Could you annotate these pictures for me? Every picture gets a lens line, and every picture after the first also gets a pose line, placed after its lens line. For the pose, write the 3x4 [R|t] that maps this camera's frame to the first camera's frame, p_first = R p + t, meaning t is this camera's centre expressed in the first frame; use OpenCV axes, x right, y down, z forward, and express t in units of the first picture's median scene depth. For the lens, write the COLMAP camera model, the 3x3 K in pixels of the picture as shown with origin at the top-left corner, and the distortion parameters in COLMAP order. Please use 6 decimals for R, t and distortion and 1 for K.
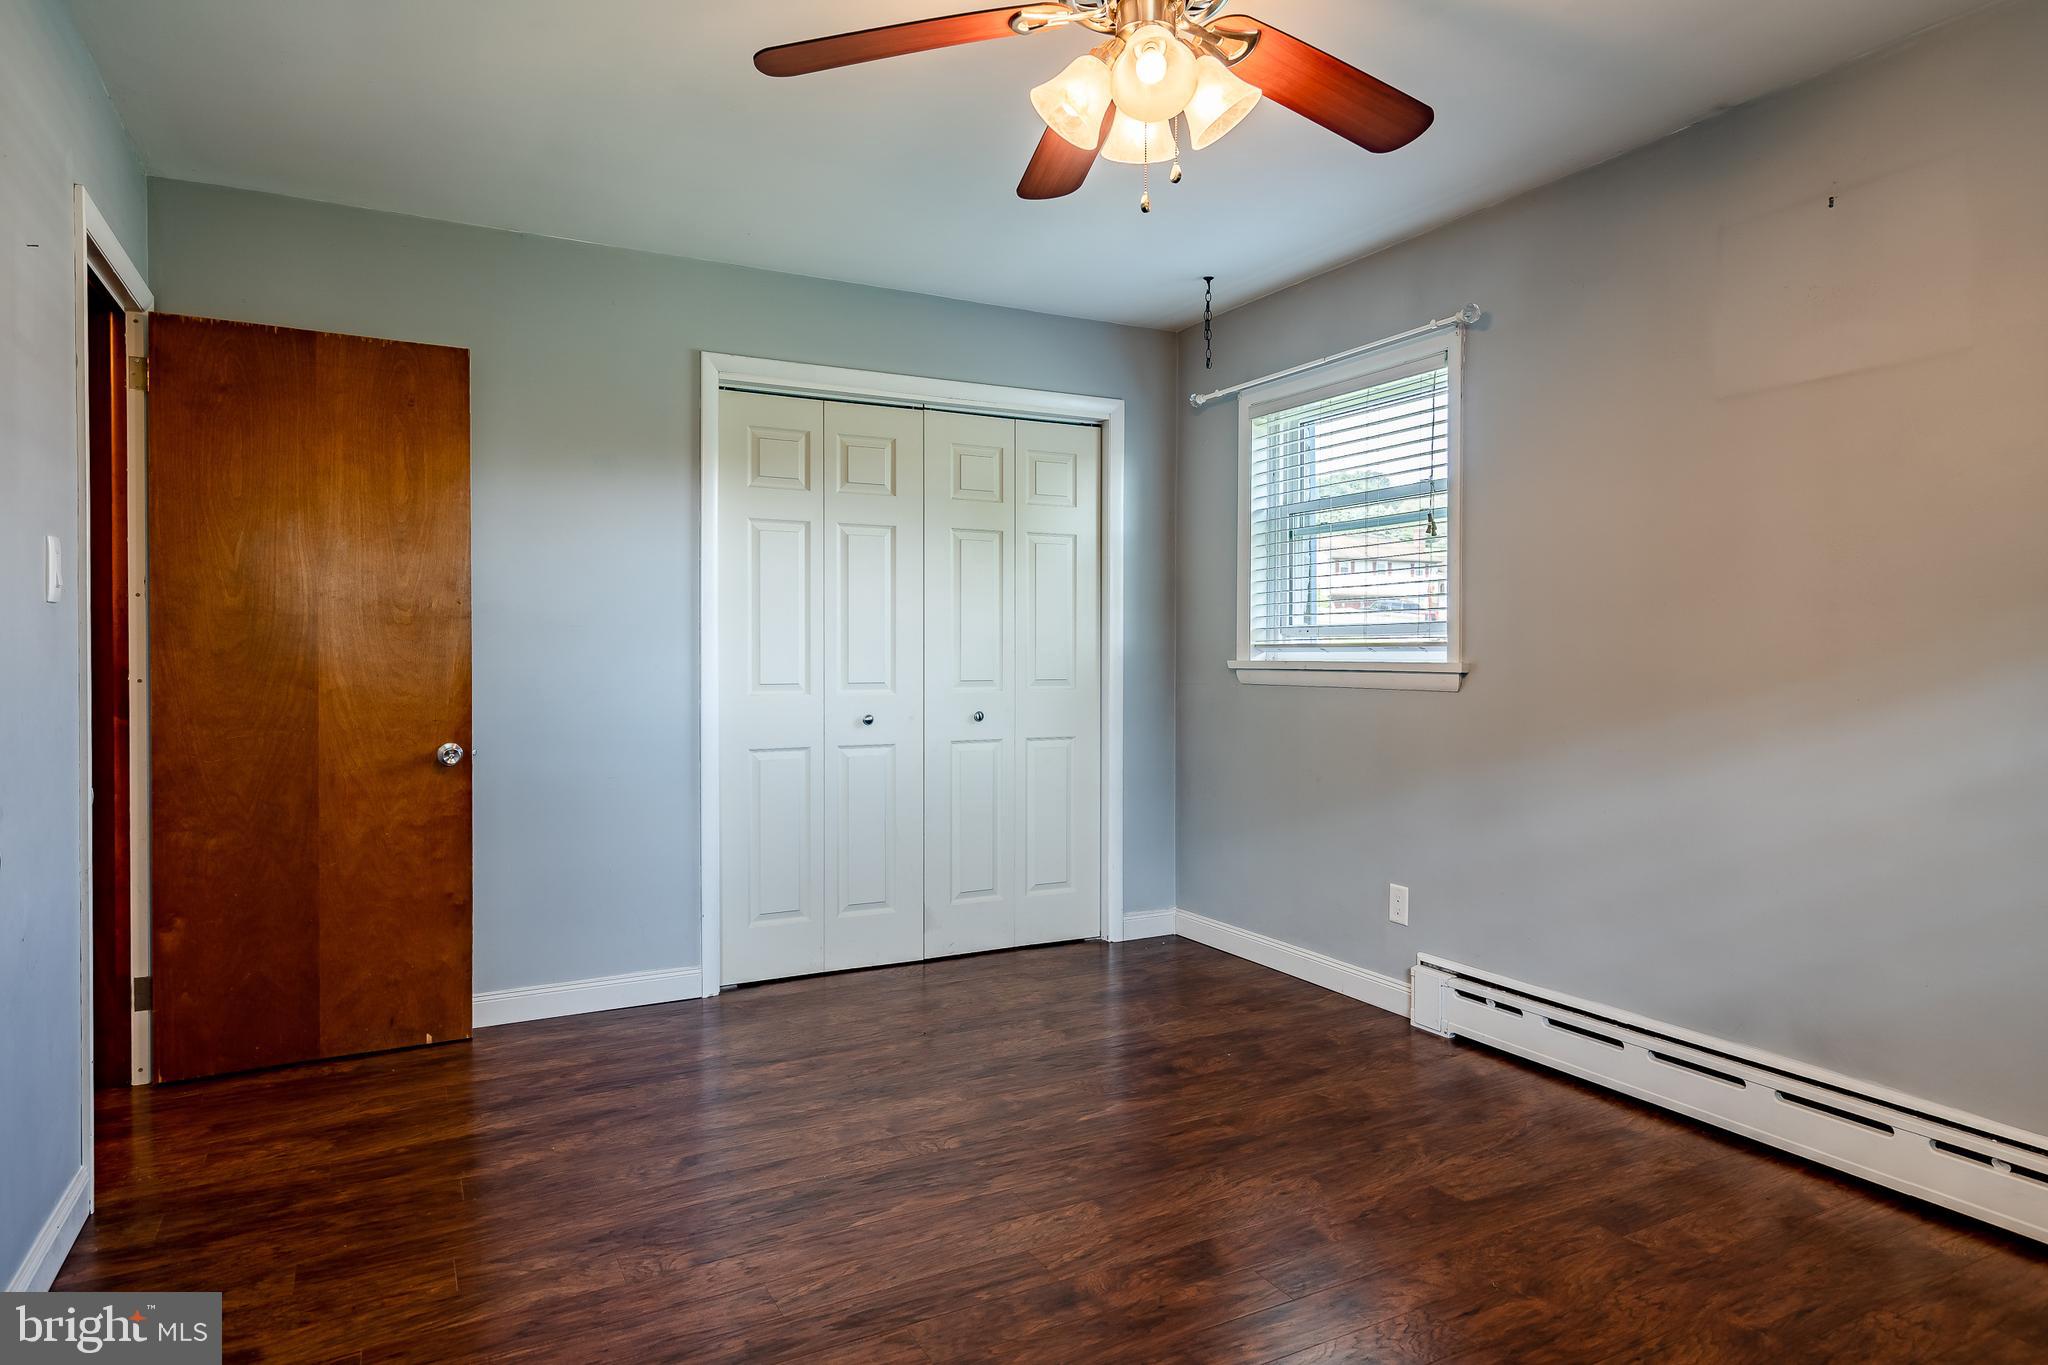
lens RADIAL K [[1195.4, 0, 1011.3], [0, 1195.4, 652.6], [0, 0, 1]] dist [0.004844, 0.001079]
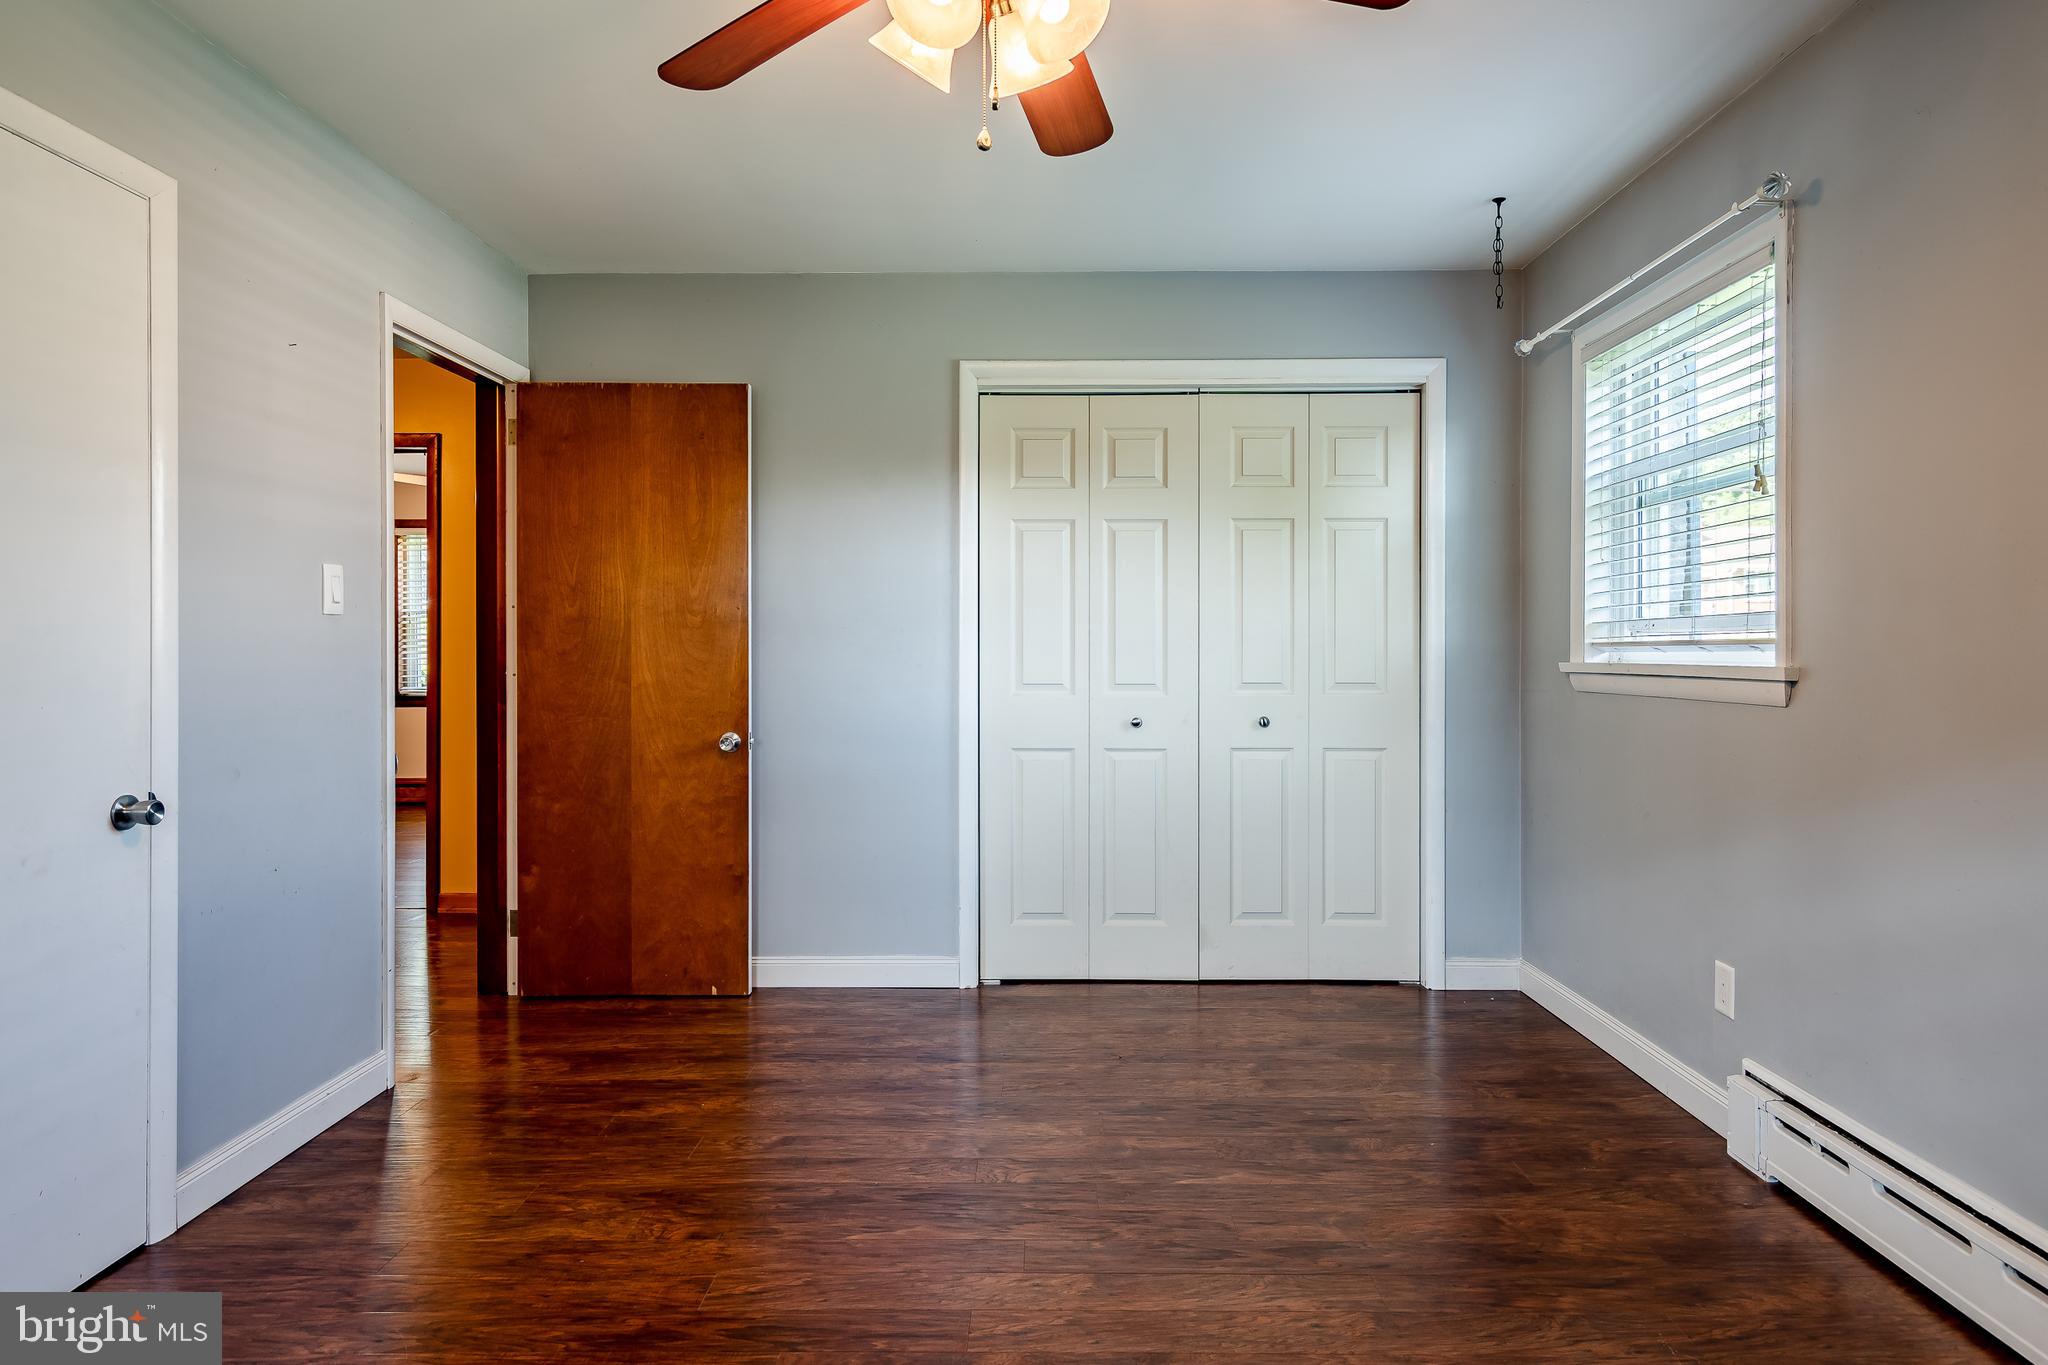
lens RADIAL K [[1187.3, 0, 1020.5], [0, 1187.3, 643.0], [0, 0, 1]] dist [0.004563, 0.000651]
pose [[0.878052, -0.003446, -0.478554, 0.314853], [0.000065, 0.999975, -0.007083, -0.001057], [0.478566, 0.006188, 0.878030, 0.143941]]
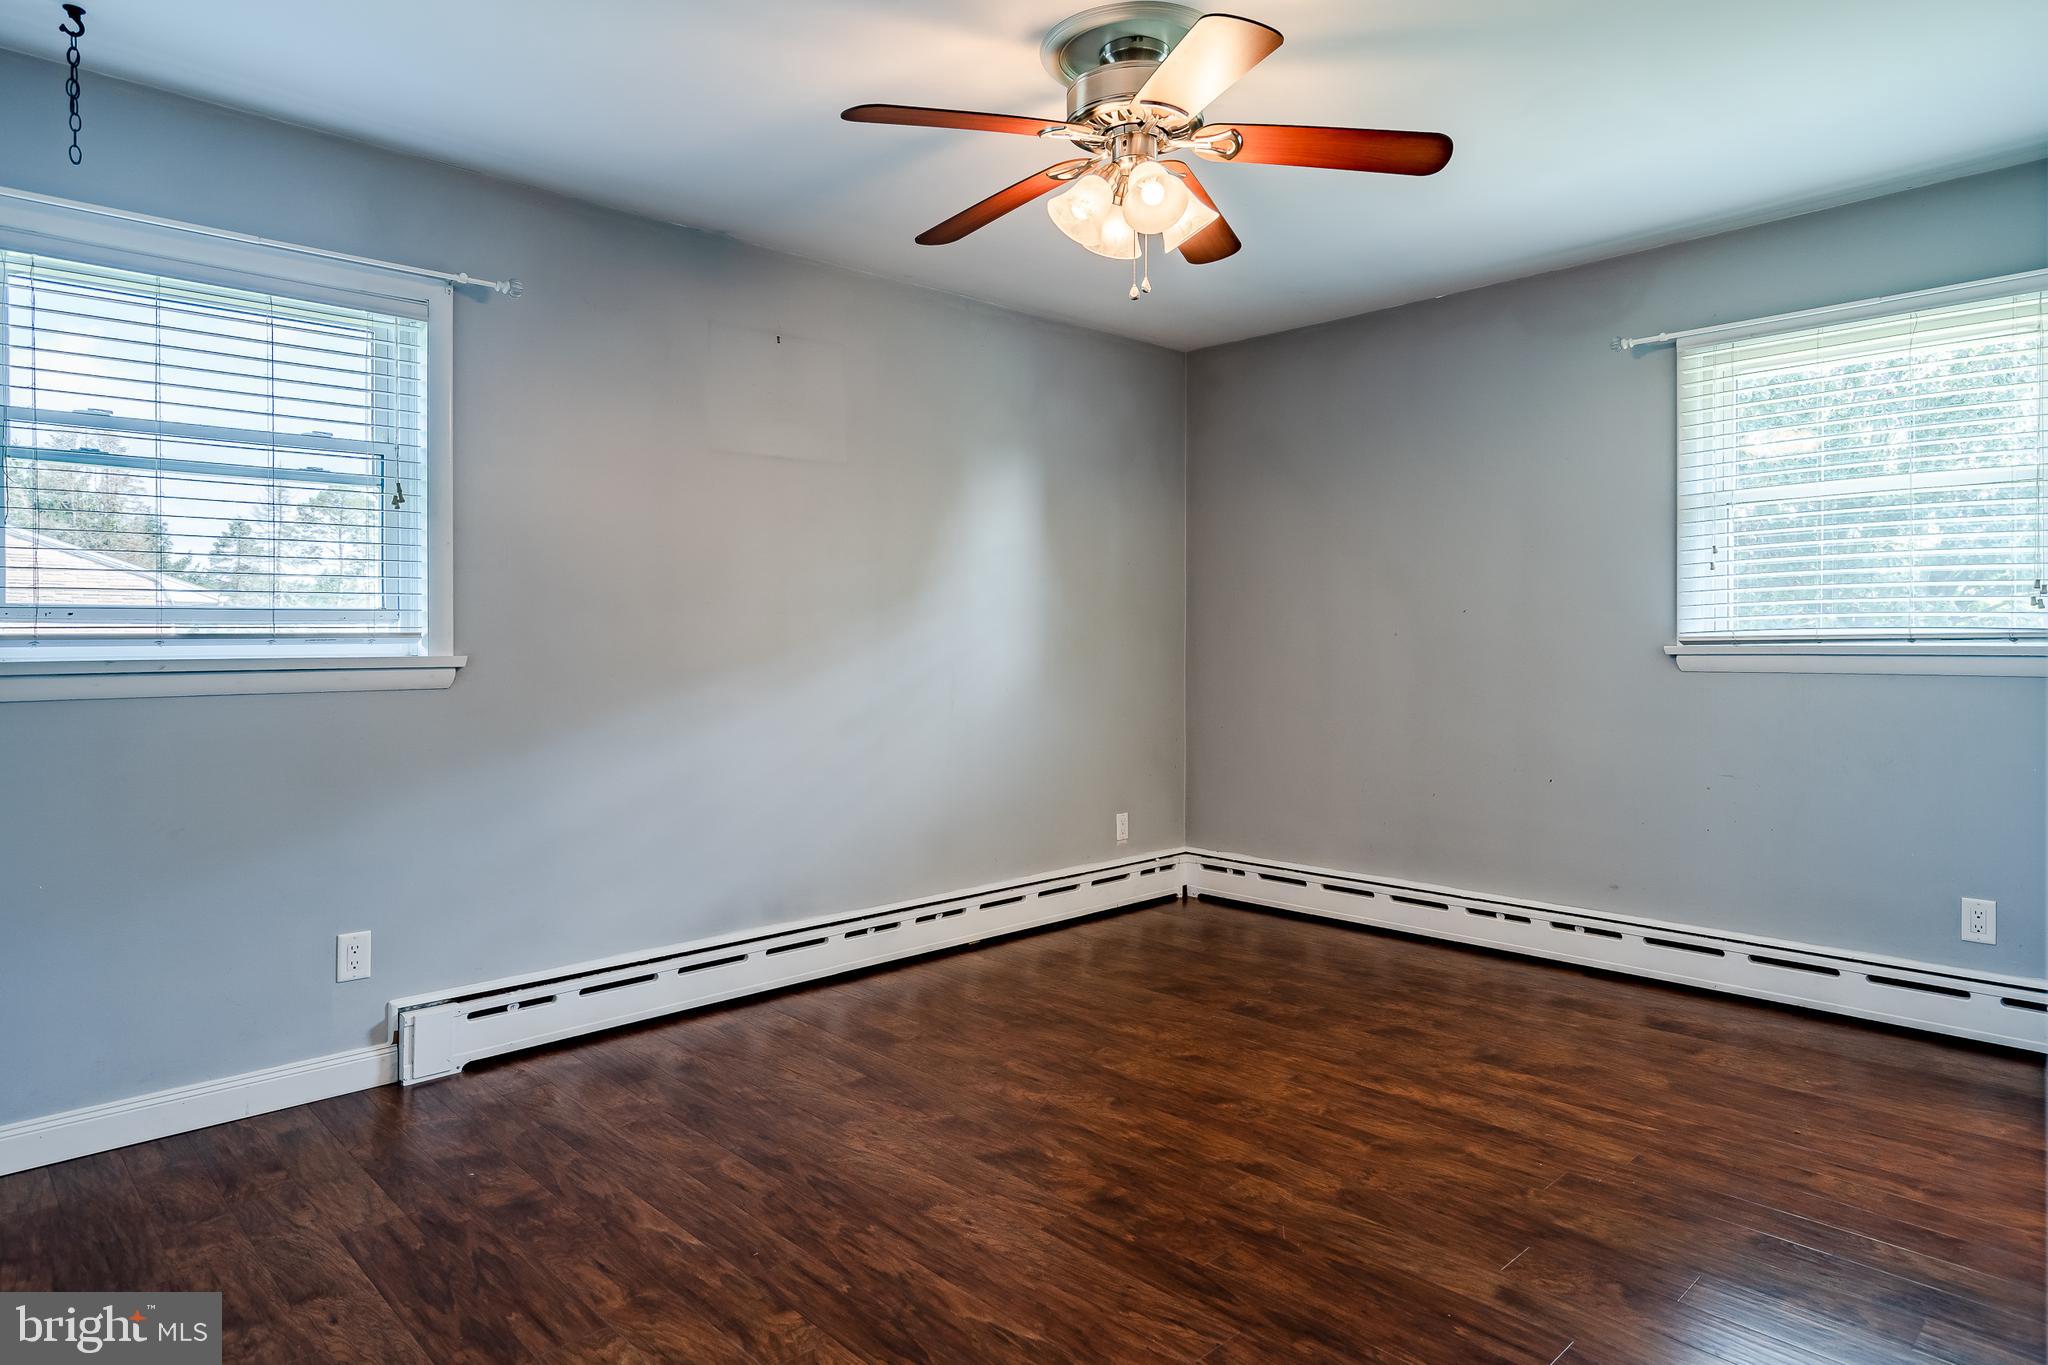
lens RADIAL K [[1216.0, 0, 1030.5], [0, 1216.0, 631.3], [0, 0, 1]] dist [0.005953, 0.000635]
pose [[-0.281204, 0.007087, 0.959622, -0.641924], [0.008209, 0.999954, -0.004980, -0.001918], [-0.959613, 0.006477, -0.281249, 0.847247]]
